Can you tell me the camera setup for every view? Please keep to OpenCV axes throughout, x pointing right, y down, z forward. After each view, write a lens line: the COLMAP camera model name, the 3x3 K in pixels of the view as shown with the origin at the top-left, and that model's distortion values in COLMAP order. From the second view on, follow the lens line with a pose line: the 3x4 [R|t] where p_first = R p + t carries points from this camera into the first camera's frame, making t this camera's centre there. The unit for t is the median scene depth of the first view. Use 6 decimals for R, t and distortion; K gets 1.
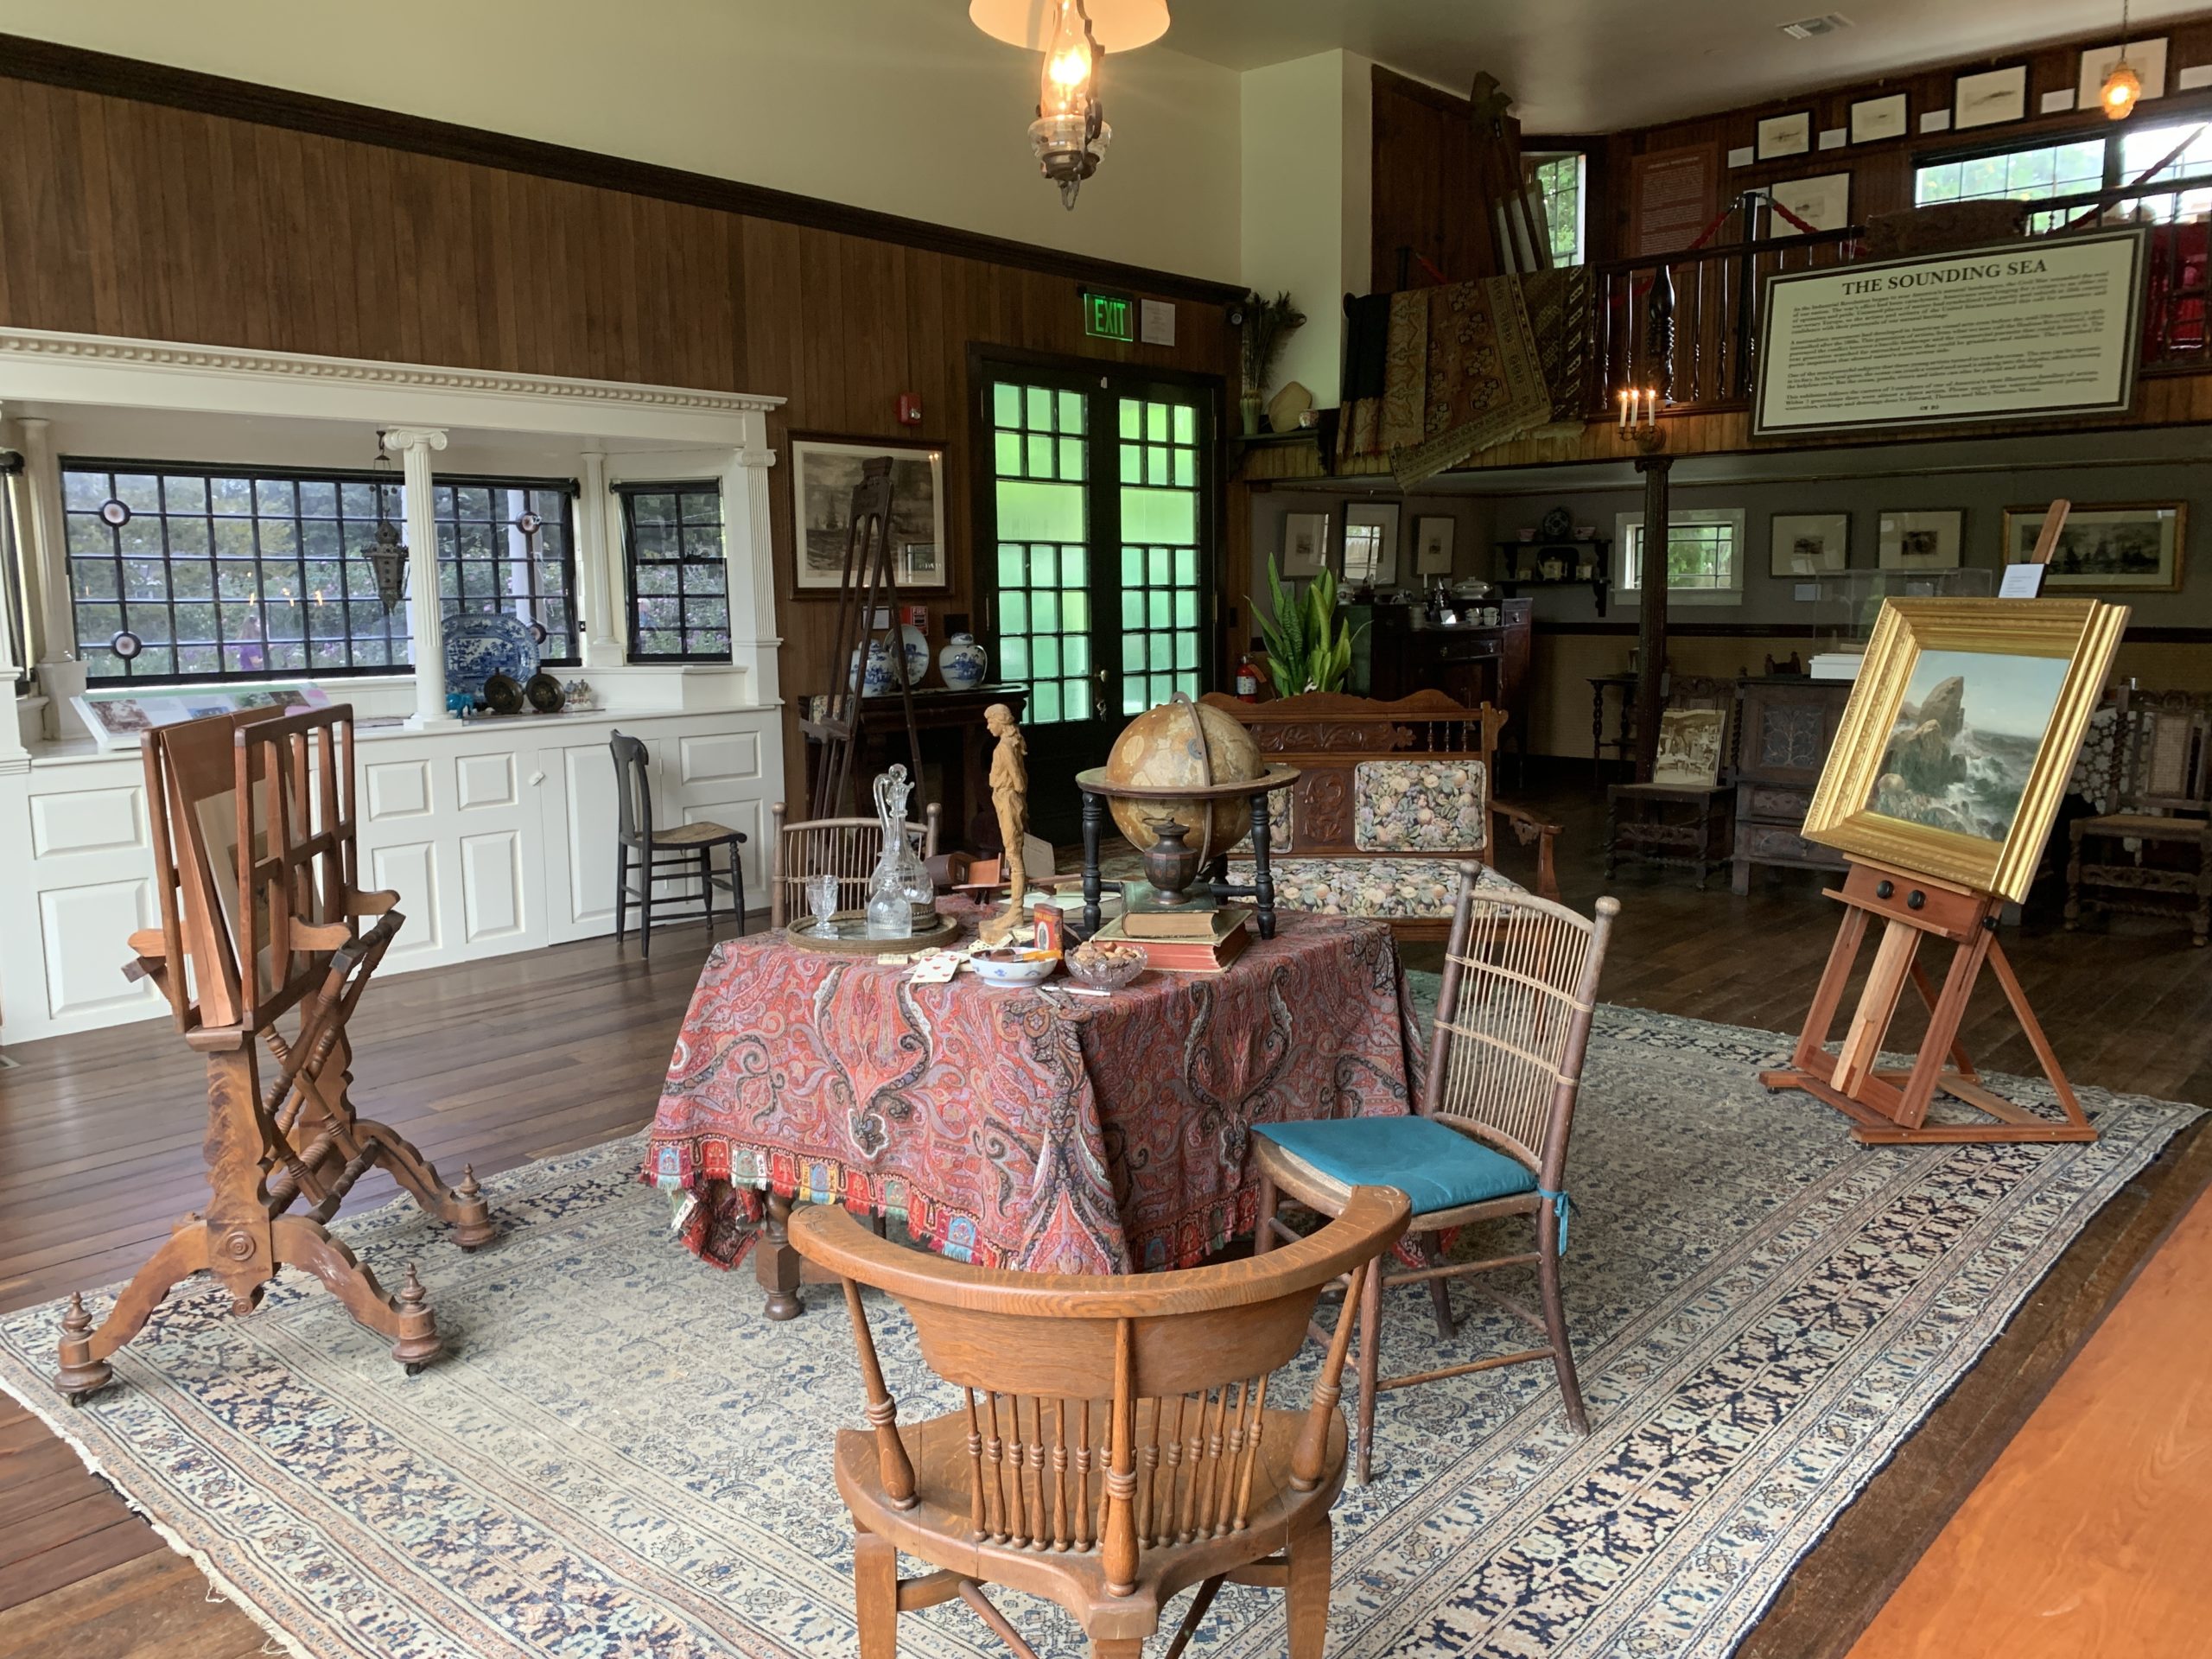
lens RADIAL K [[1702.9, 0, 1108.0], [0, 1702.9, 838.6], [0, 0, 1]] dist [0.055039, -0.050378]
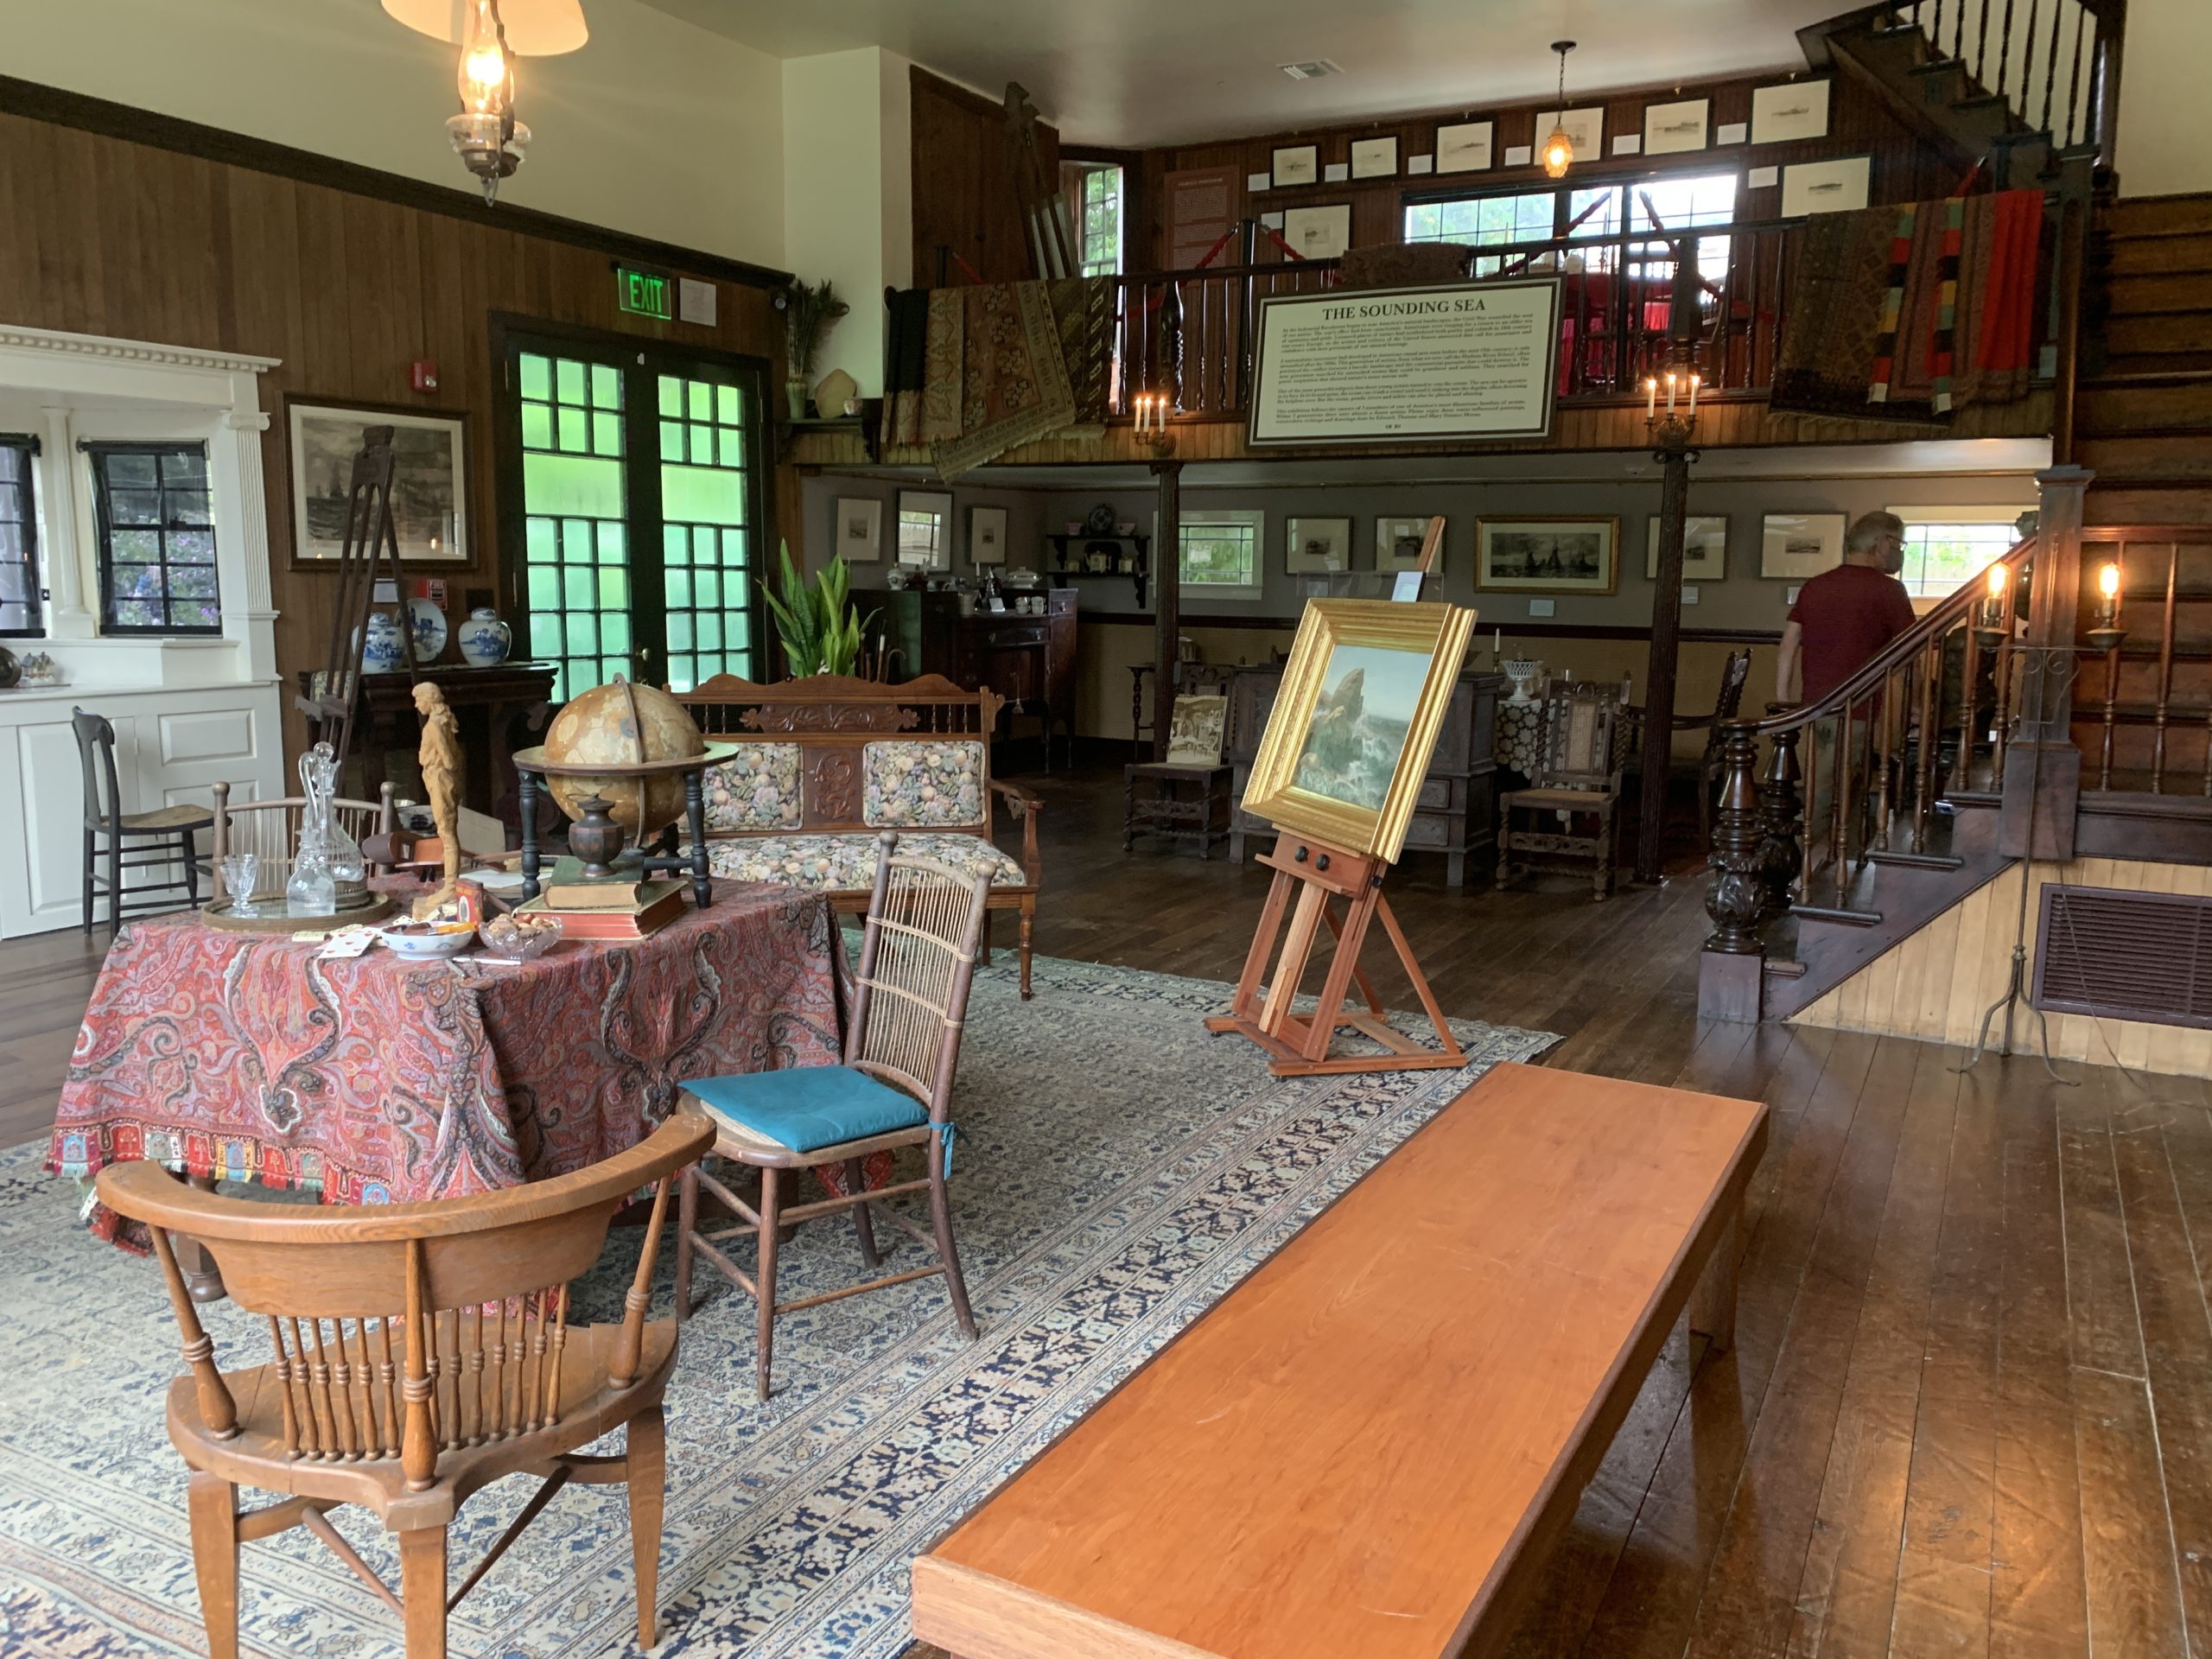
lens RADIAL K [[1702.9, 0, 1116.1], [0, 1702.9, 828.2], [0, 0, 1]] dist [0.055039, -0.050378]
pose [[0.973594, -0.011168, 0.228012, 0.073093], [0.010010, 0.999930, 0.006234, 0.003832], [-0.228065, -0.003787, 0.973638, -0.068547]]
